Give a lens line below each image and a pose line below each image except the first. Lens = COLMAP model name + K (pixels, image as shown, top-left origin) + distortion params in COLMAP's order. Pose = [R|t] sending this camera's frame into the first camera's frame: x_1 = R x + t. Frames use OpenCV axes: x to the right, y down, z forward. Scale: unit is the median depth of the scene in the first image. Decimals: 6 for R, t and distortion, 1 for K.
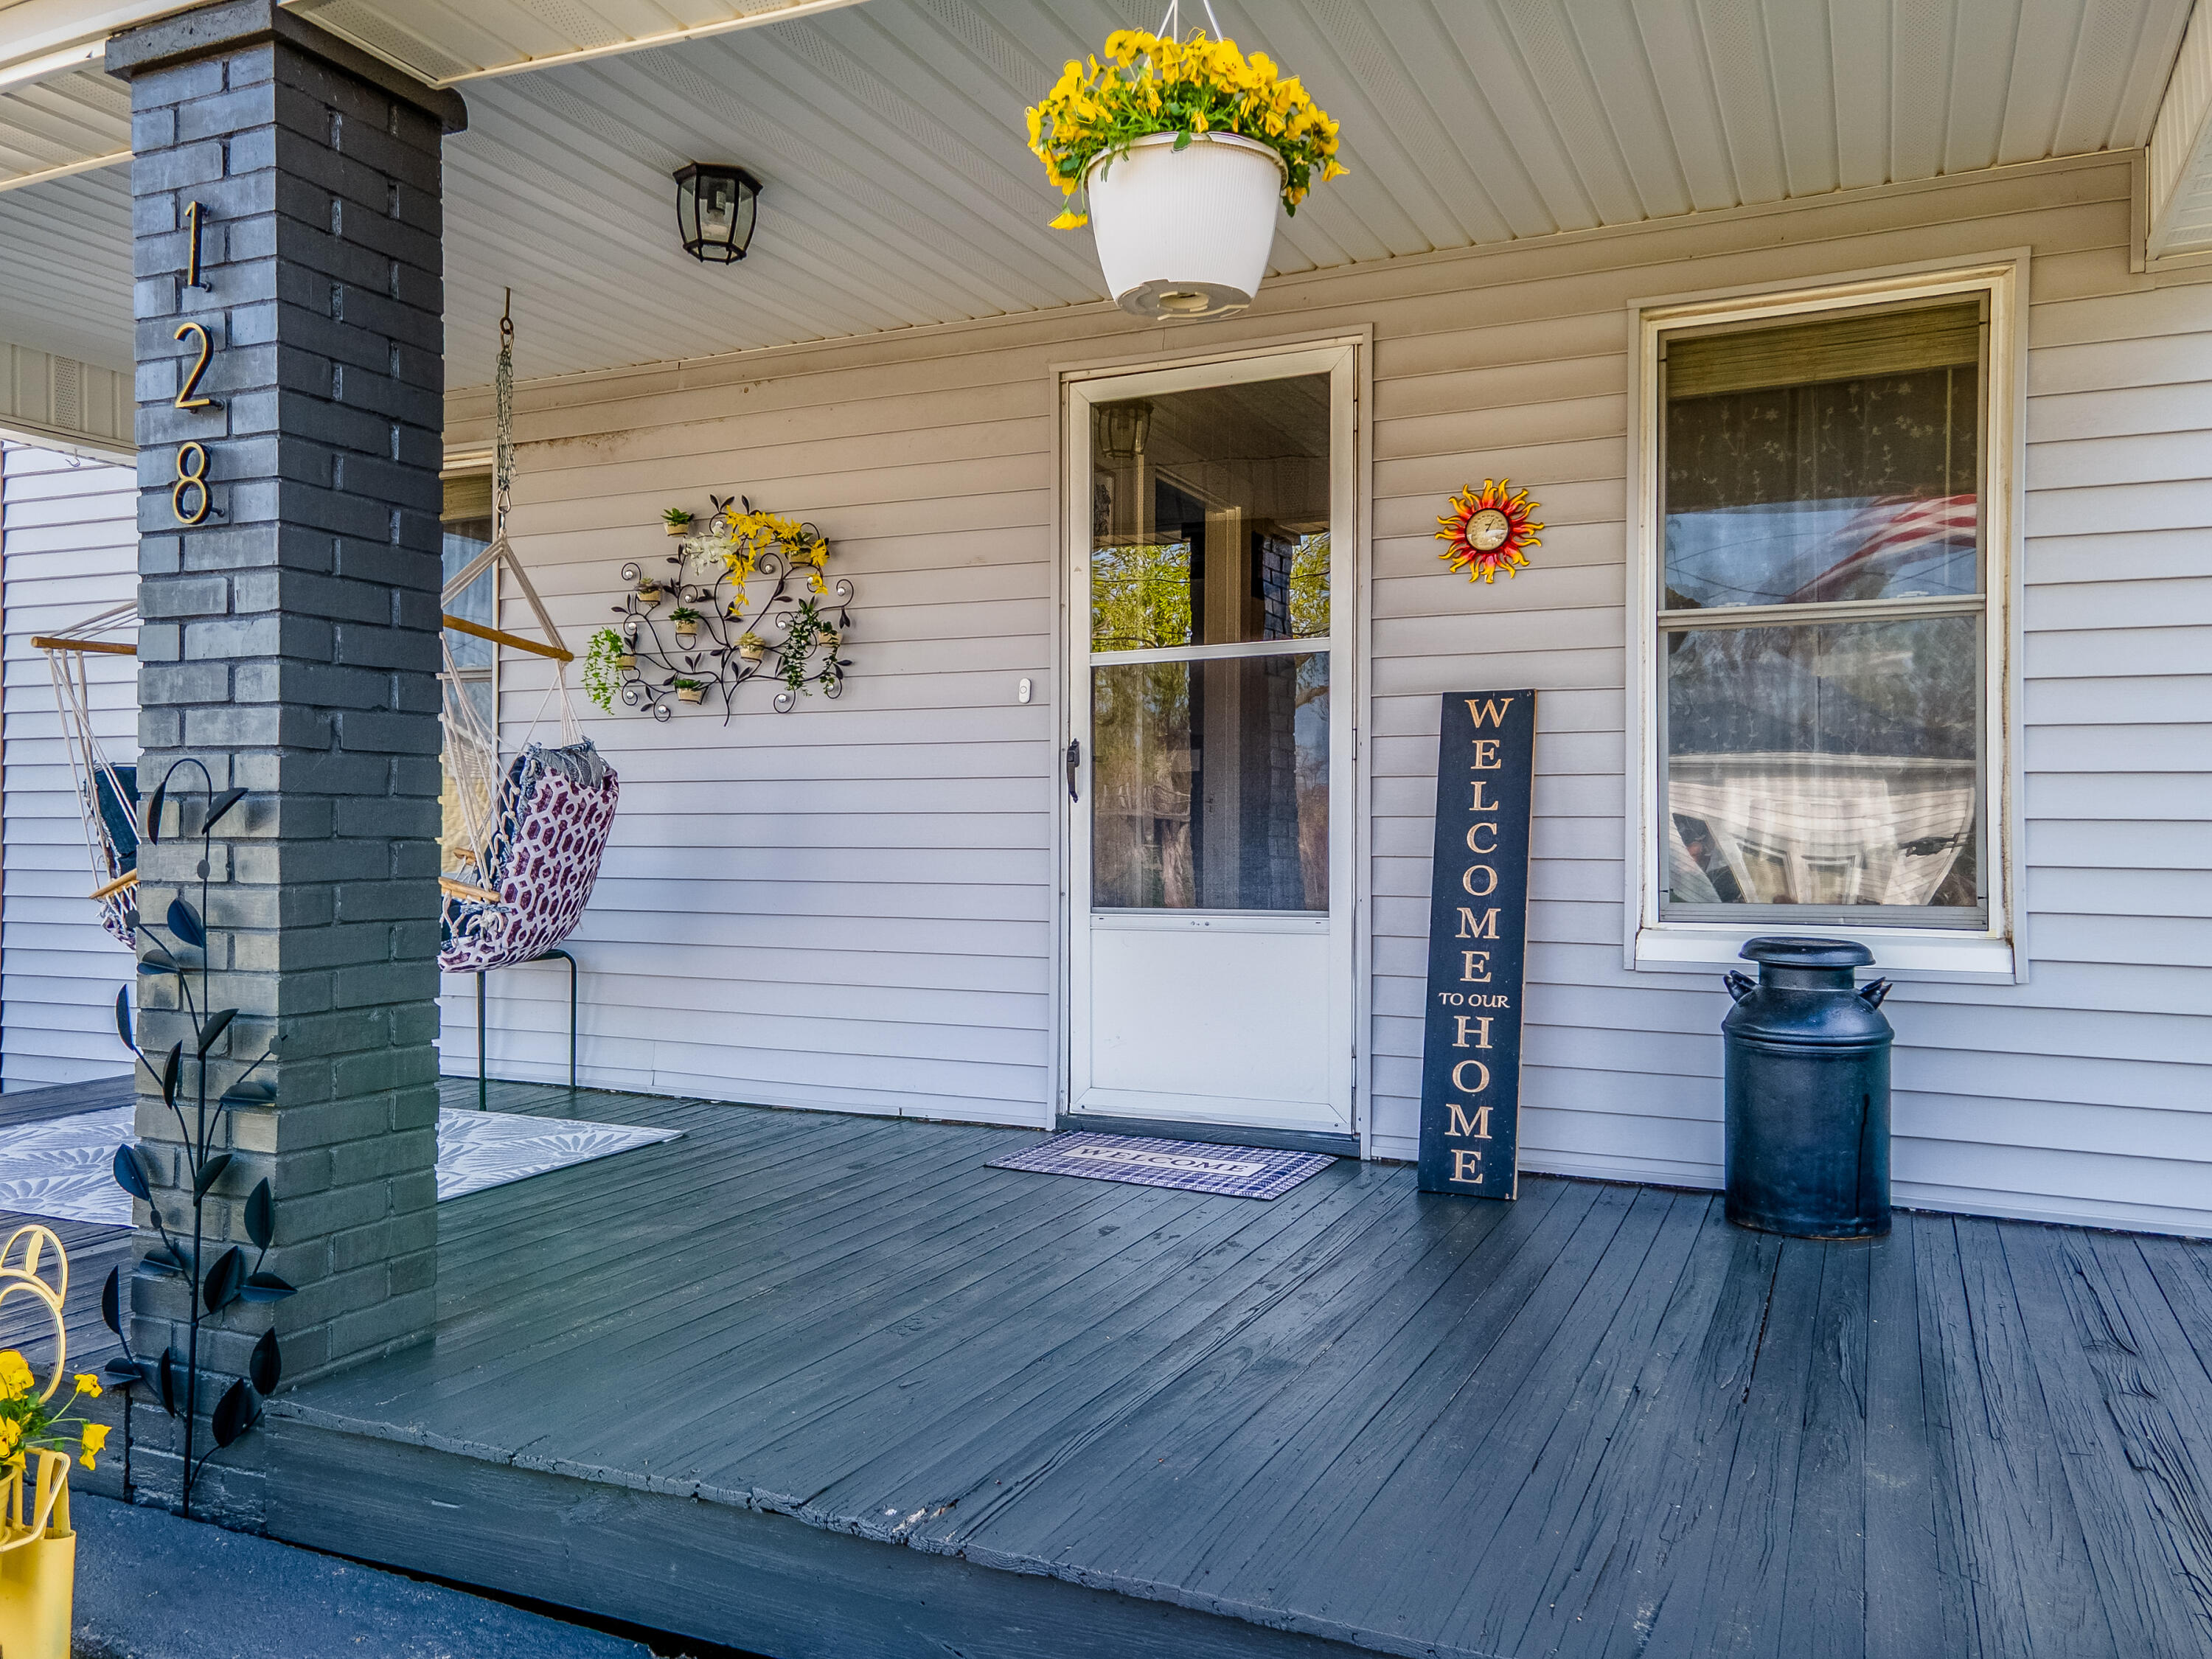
lens RADIAL K [[1695.7, 0, 1020.1], [0, 1695.7, 834.2], [0, 0, 1]] dist [-0.002696, -0.000154]
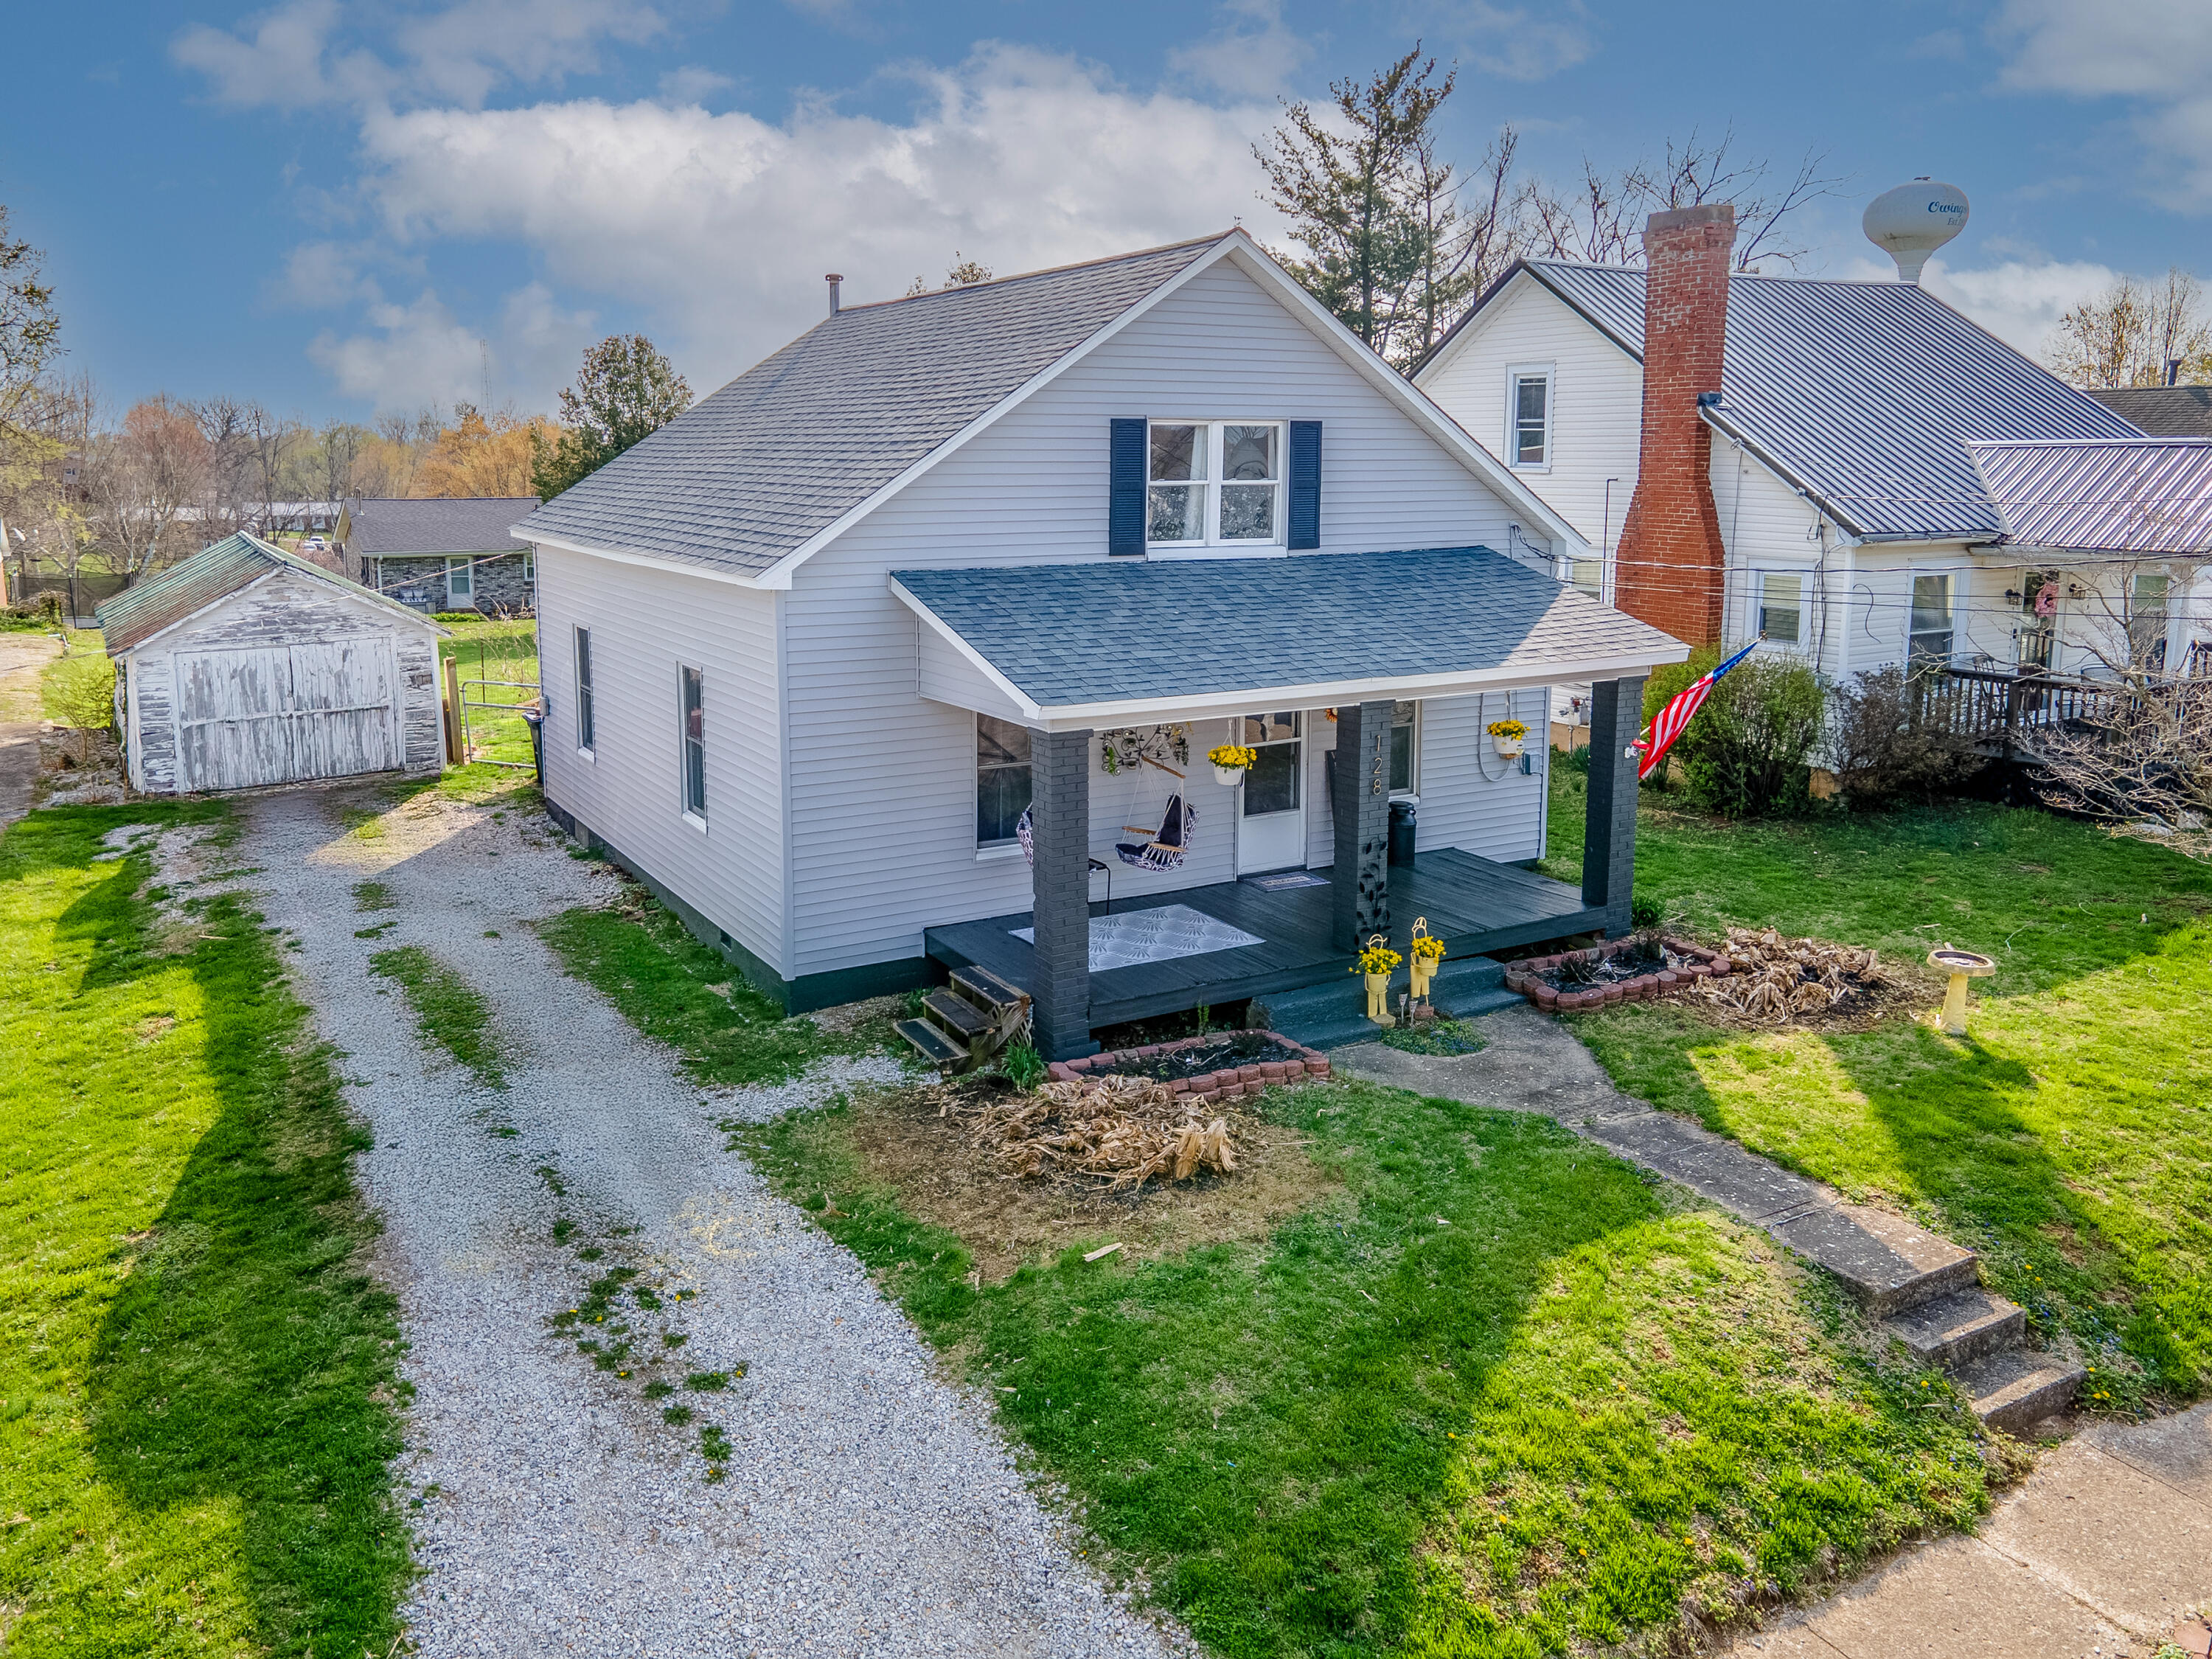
lens RADIAL K [[1684.8, 0, 1091.6], [0, 1684.8, 694.0], [0, 0, 1]] dist [0.003534, 0.053959]
pose [[0.545757, -0.122428, 0.828951, -3.307099], [0.005072, 0.989734, 0.142834, -0.781931], [-0.837928, -0.073748, 0.540775, -0.664906]]
